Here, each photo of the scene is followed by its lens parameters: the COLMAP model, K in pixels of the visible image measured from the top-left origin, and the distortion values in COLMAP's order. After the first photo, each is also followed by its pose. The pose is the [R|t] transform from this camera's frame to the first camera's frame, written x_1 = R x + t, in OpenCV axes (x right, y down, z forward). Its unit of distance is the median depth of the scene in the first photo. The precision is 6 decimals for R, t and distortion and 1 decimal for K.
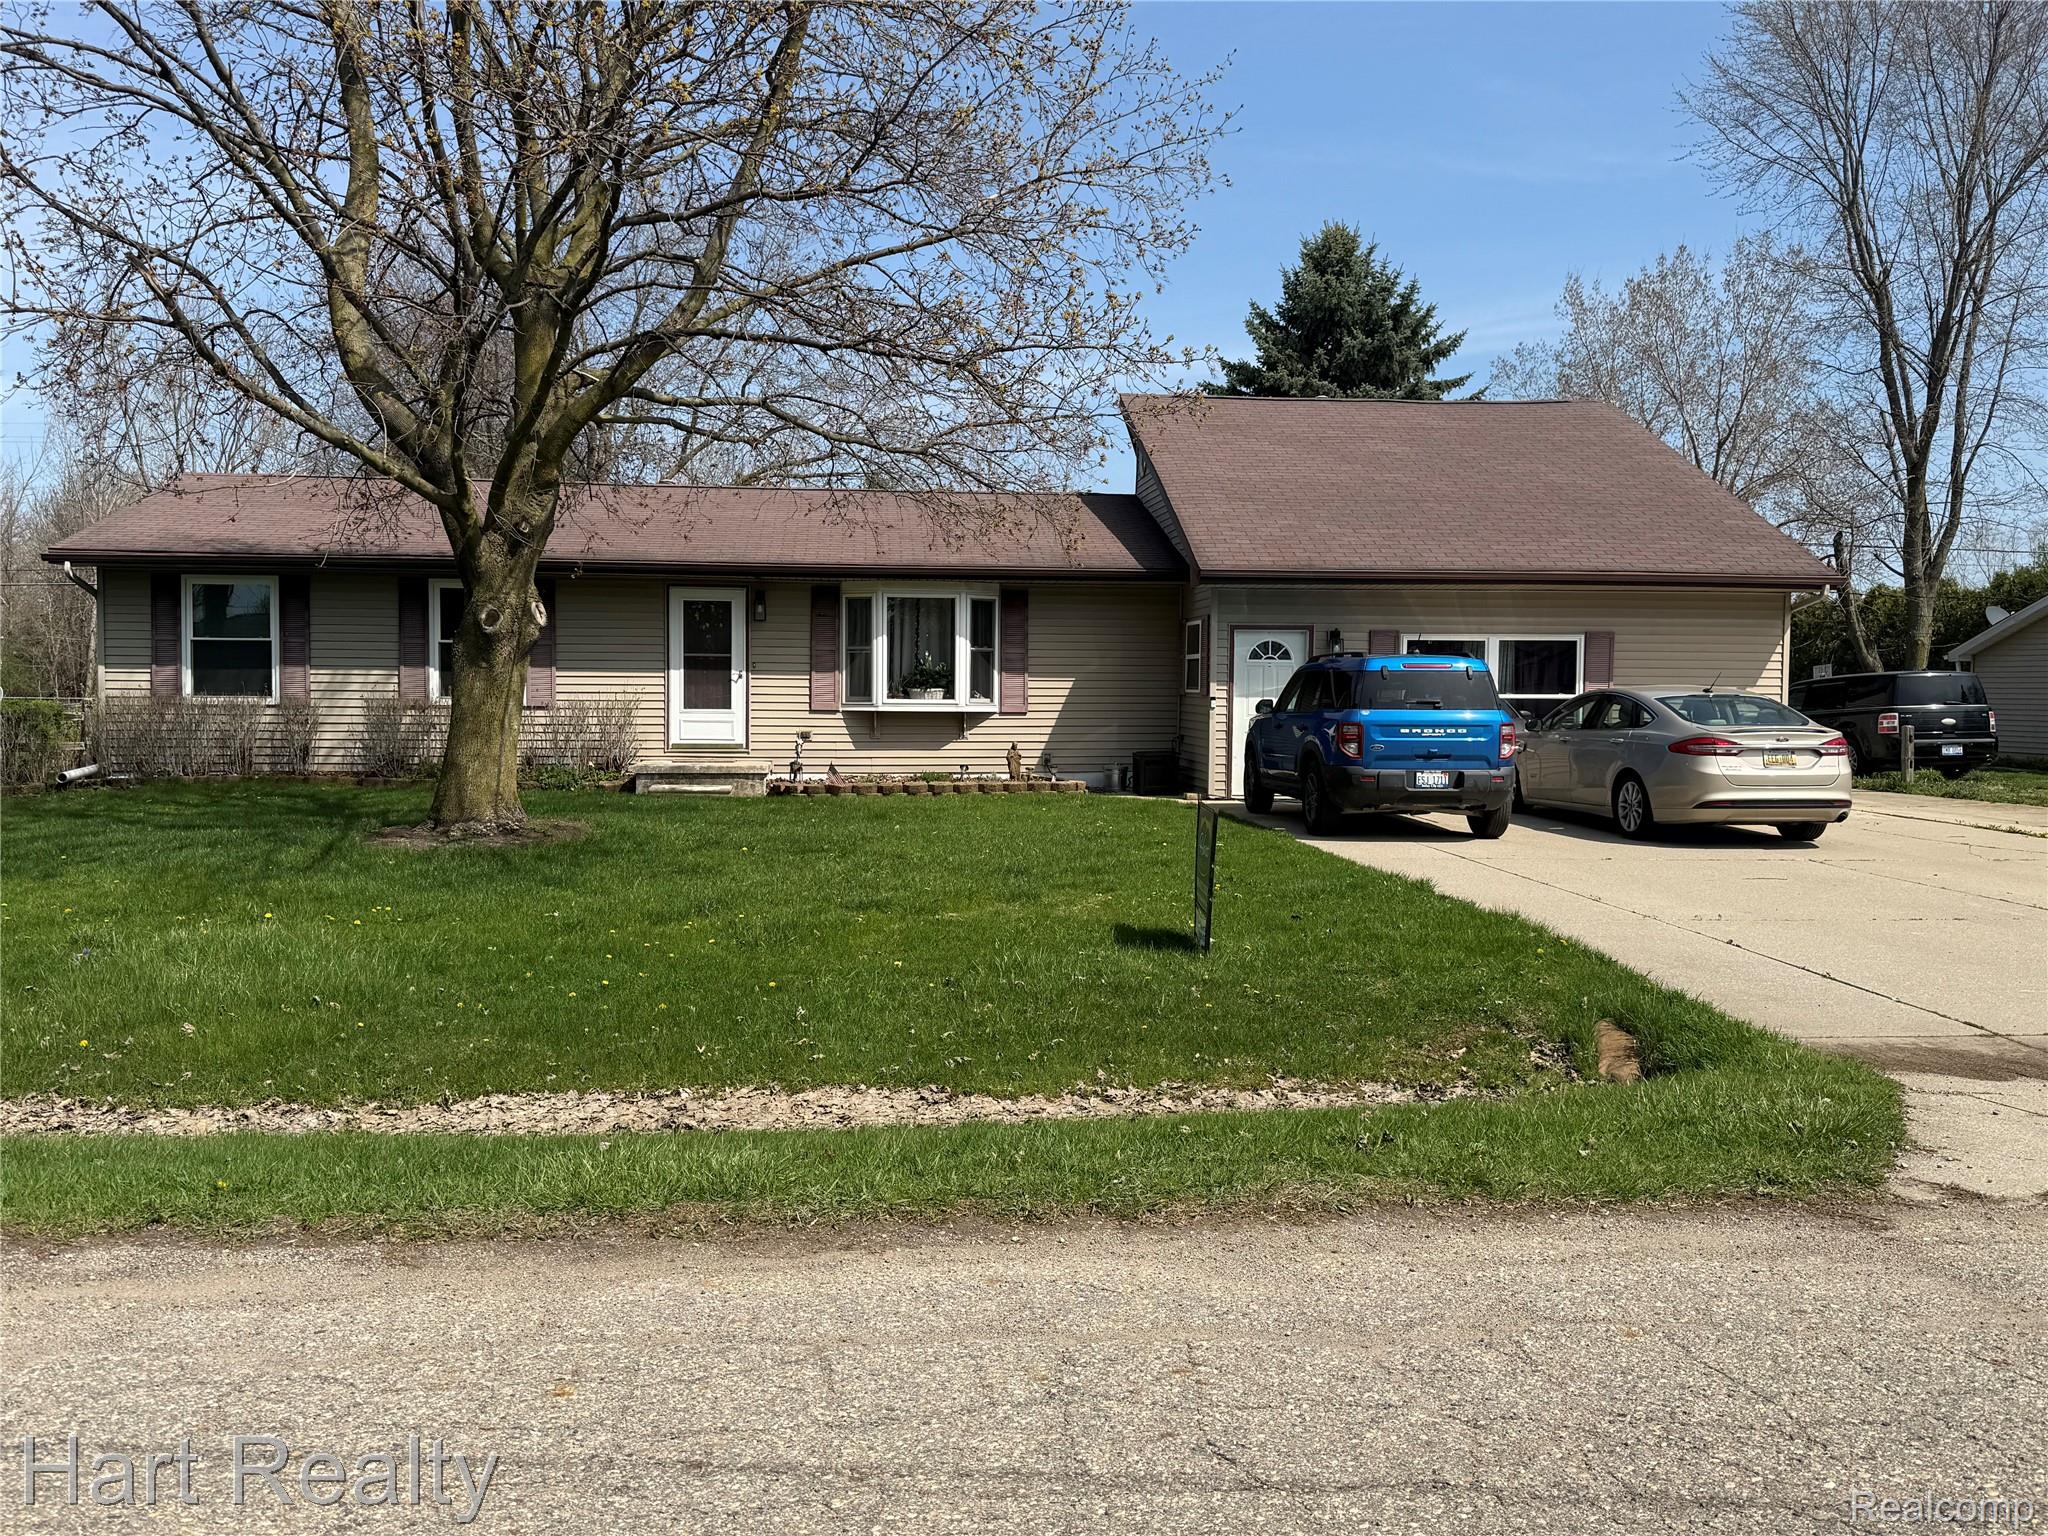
lens RADIAL K [[1654.2, 0, 1024.0], [0, 1654.2, 768.0], [0, 0, 1]] dist [0.068360, -0.001123]
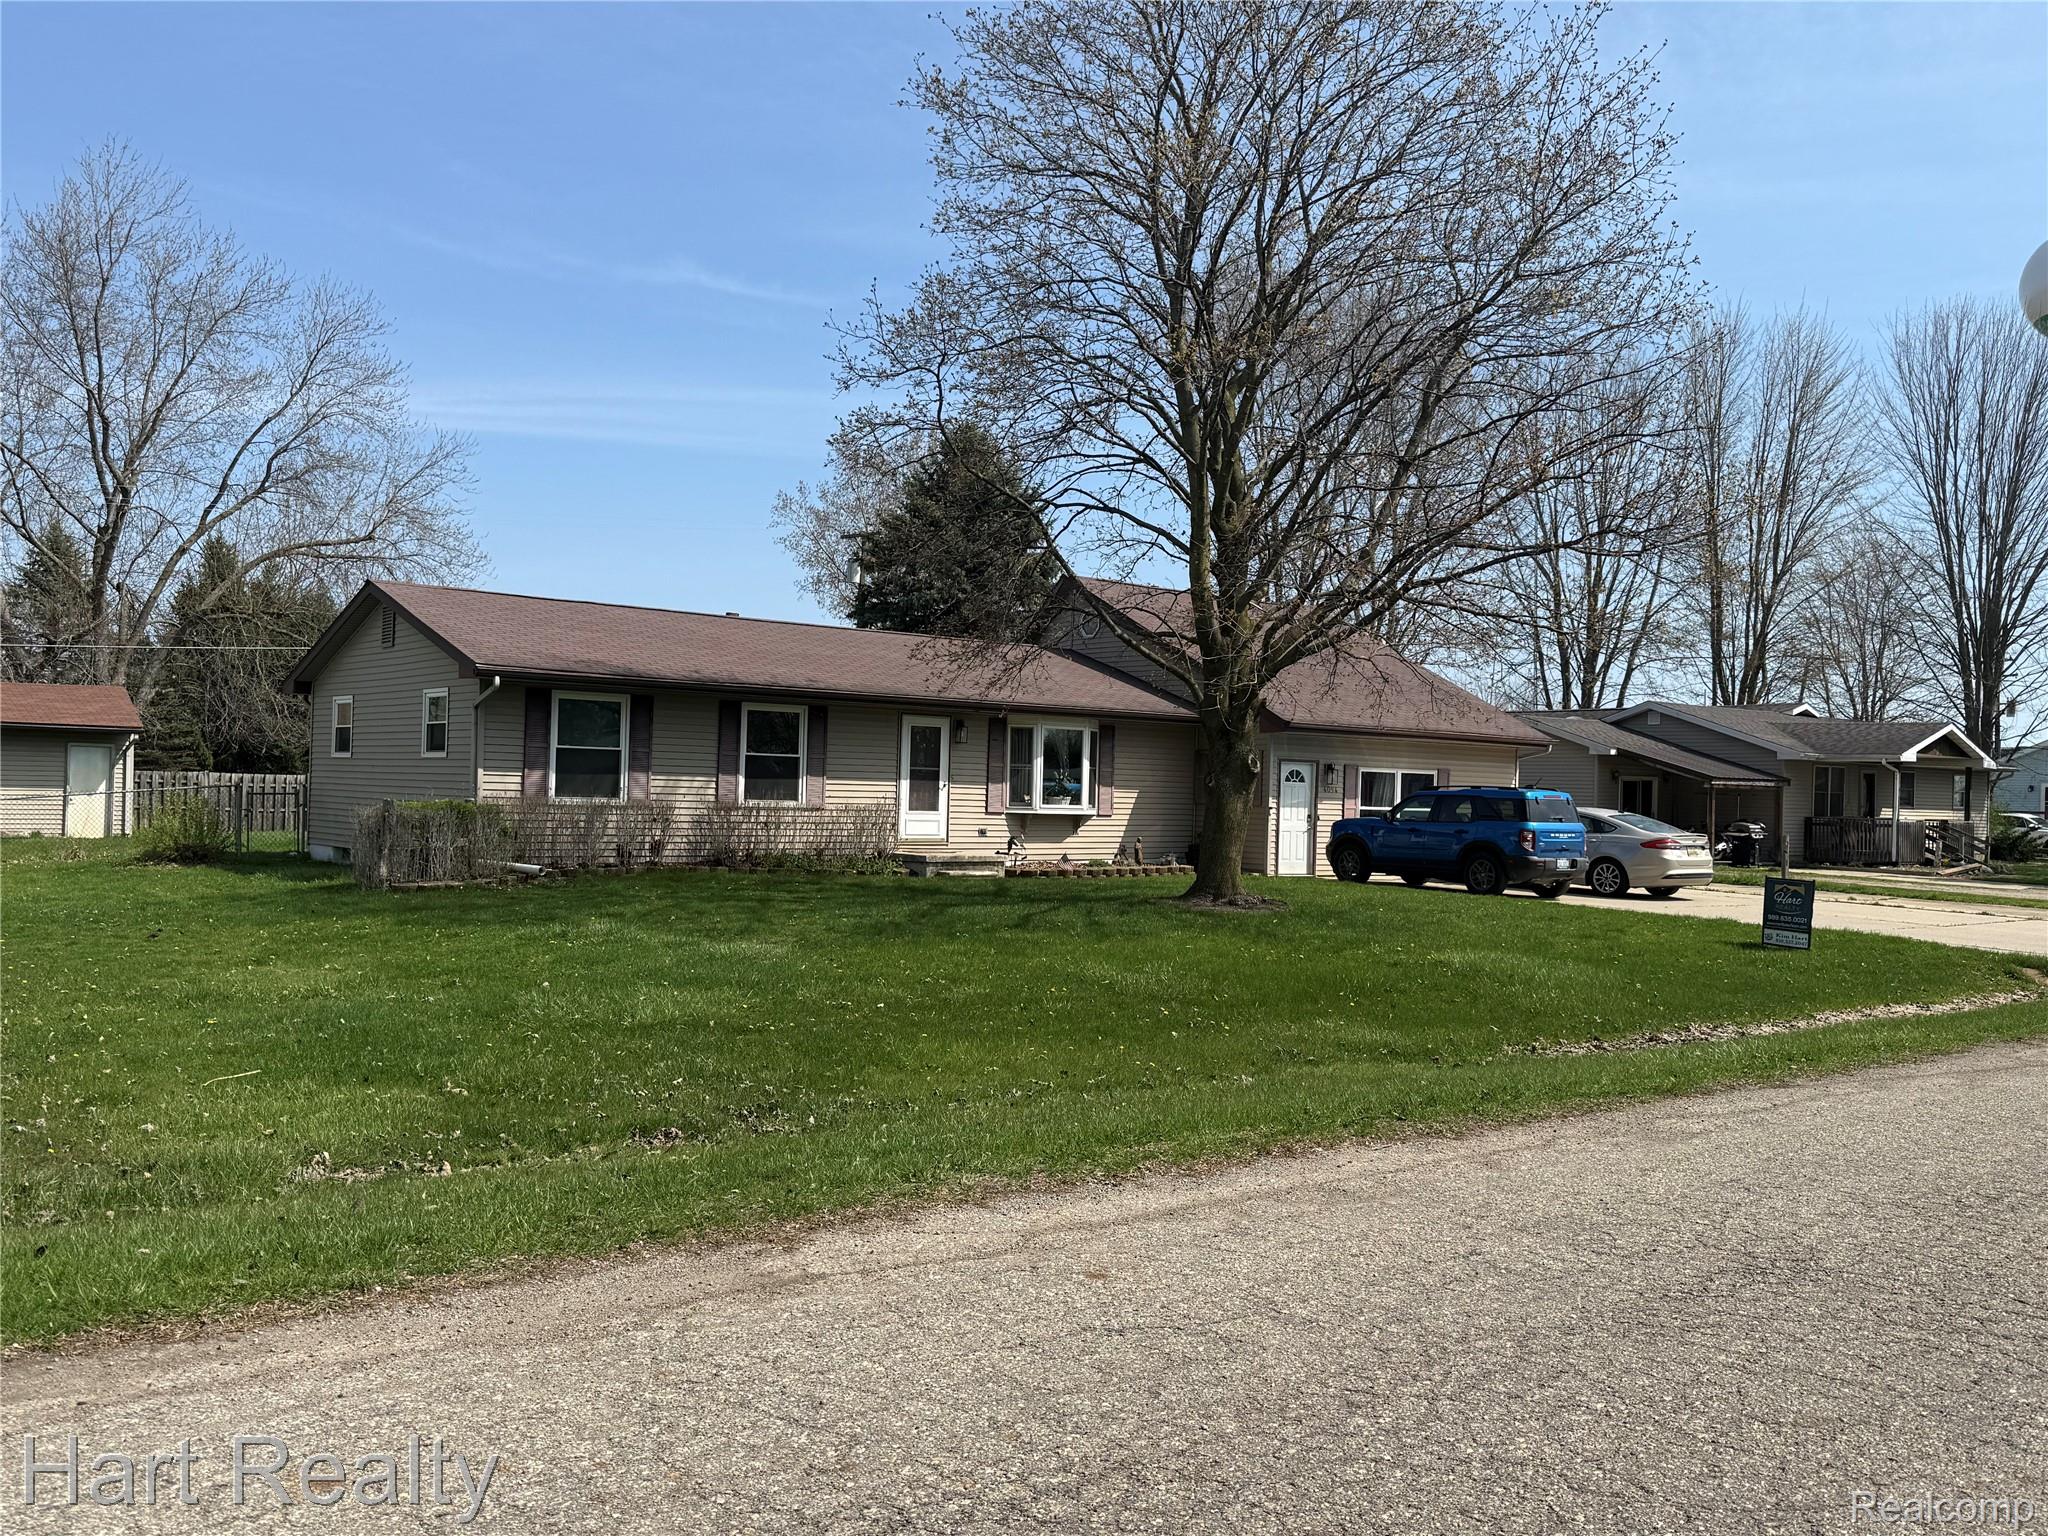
lens RADIAL K [[1654.2, 0, 1024.0], [0, 1654.2, 768.0], [0, 0, 1]] dist [0.068360, -0.001123]
pose [[0.845402, 0.022955, 0.533636, -0.806582], [0.002601, 0.998887, -0.047089, -0.008437], [-0.534123, 0.041197, 0.844402, -0.116836]]
